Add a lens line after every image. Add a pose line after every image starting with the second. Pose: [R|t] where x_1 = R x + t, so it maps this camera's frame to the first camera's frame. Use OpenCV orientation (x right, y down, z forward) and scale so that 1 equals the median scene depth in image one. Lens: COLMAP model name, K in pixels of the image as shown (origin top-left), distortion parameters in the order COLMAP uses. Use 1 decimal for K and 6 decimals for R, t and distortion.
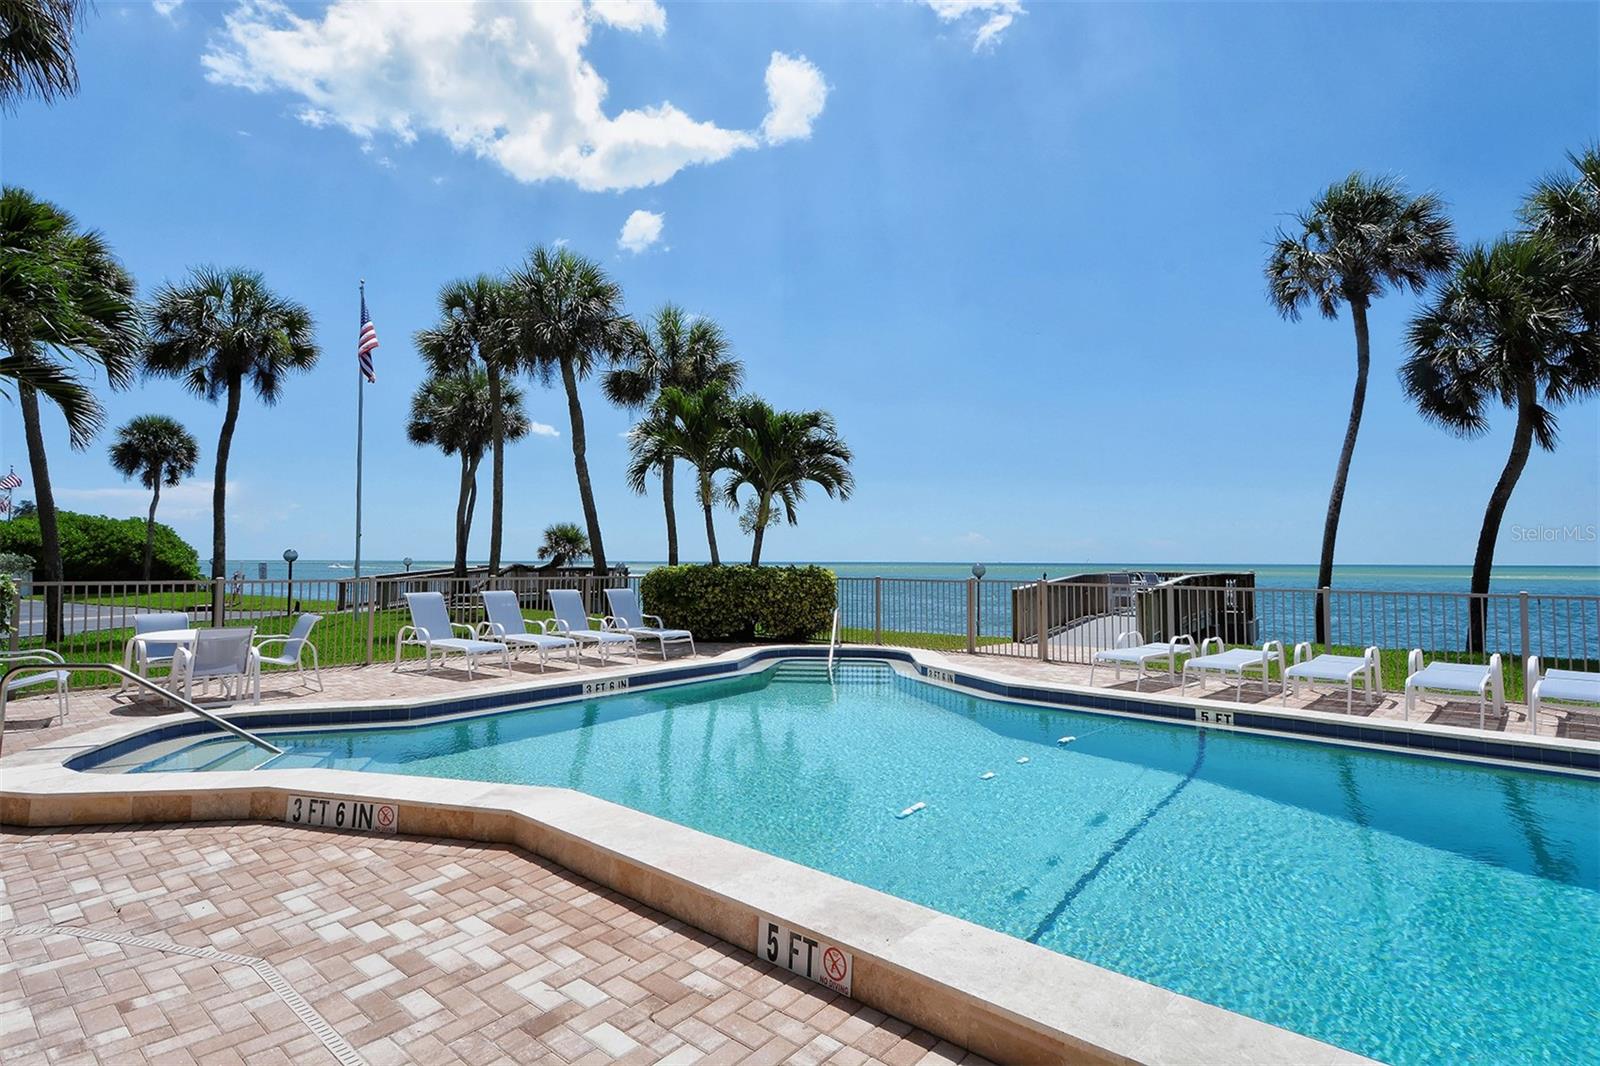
lens RADIAL K [[793.7, 0, 796.4], [0, 793.7, 548.0], [0, 0, 1]] dist [0.010891, -0.000932]
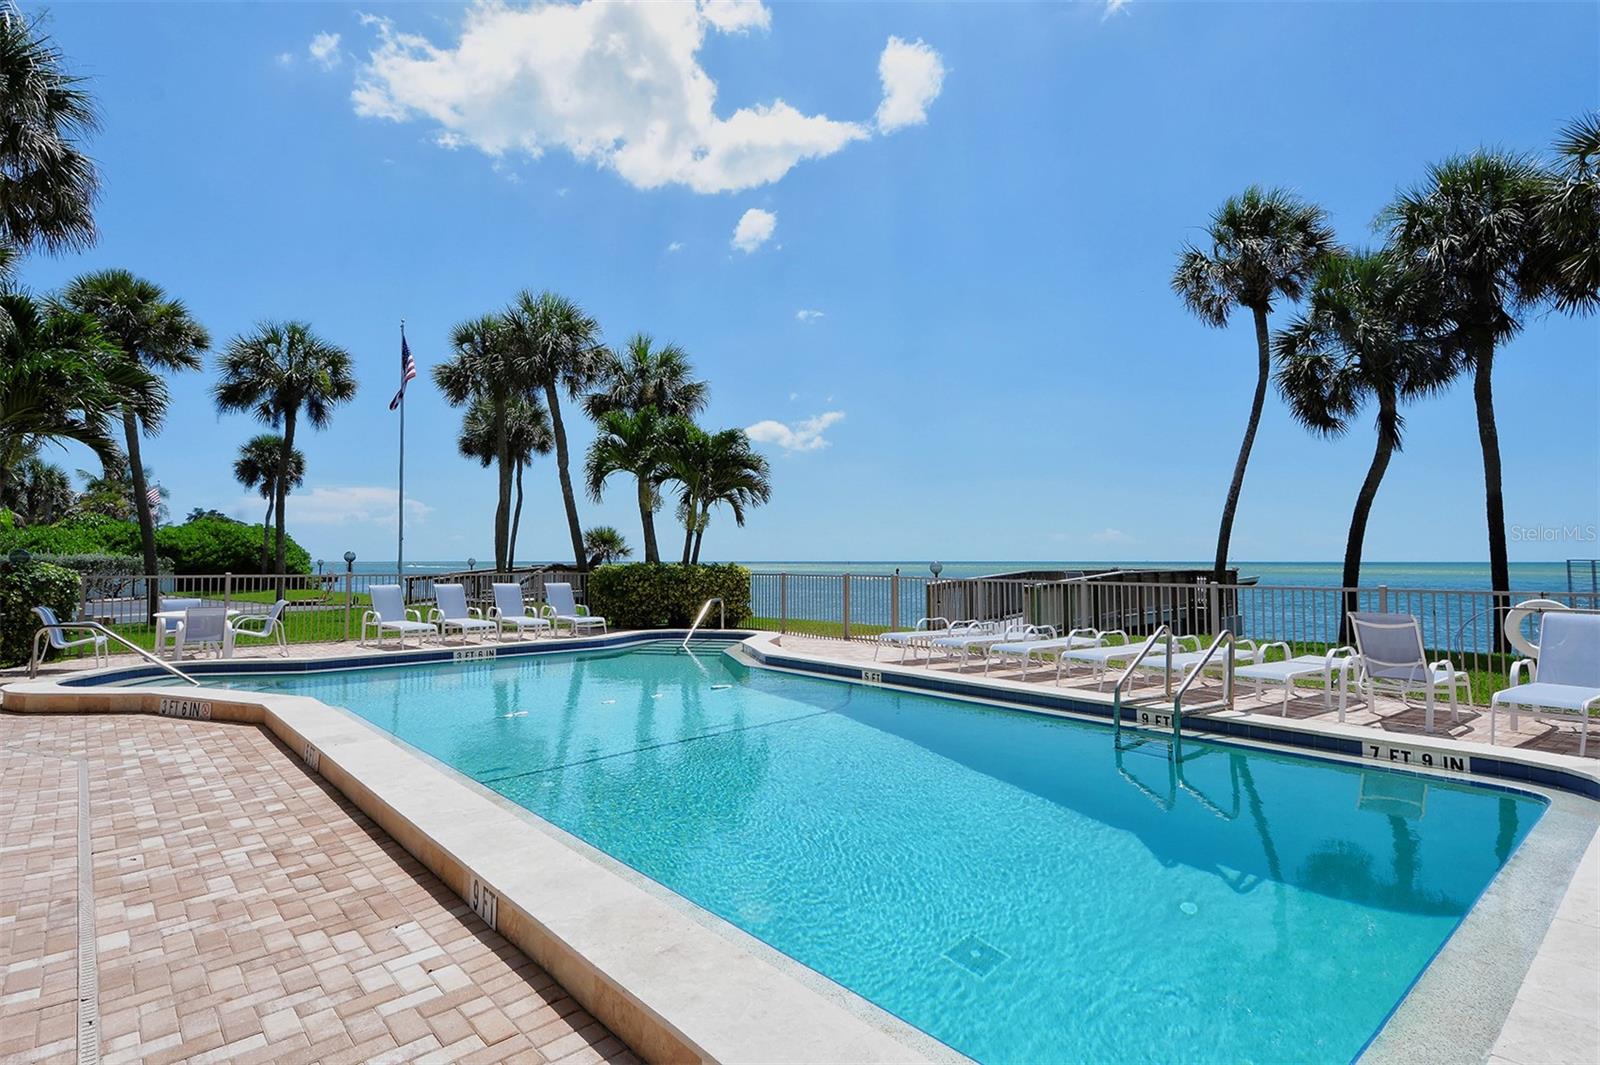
lens RADIAL K [[816.9, 0, 800.0], [0, 816.9, 532.5], [0, 0, 1]] dist [0.017056, 0.000169]
pose [[0.990366, -0.008070, -0.138236, 0.232213], [0.005509, 0.999806, -0.018900, 0.000974], [0.138362, 0.017956, 0.990219, -0.124604]]
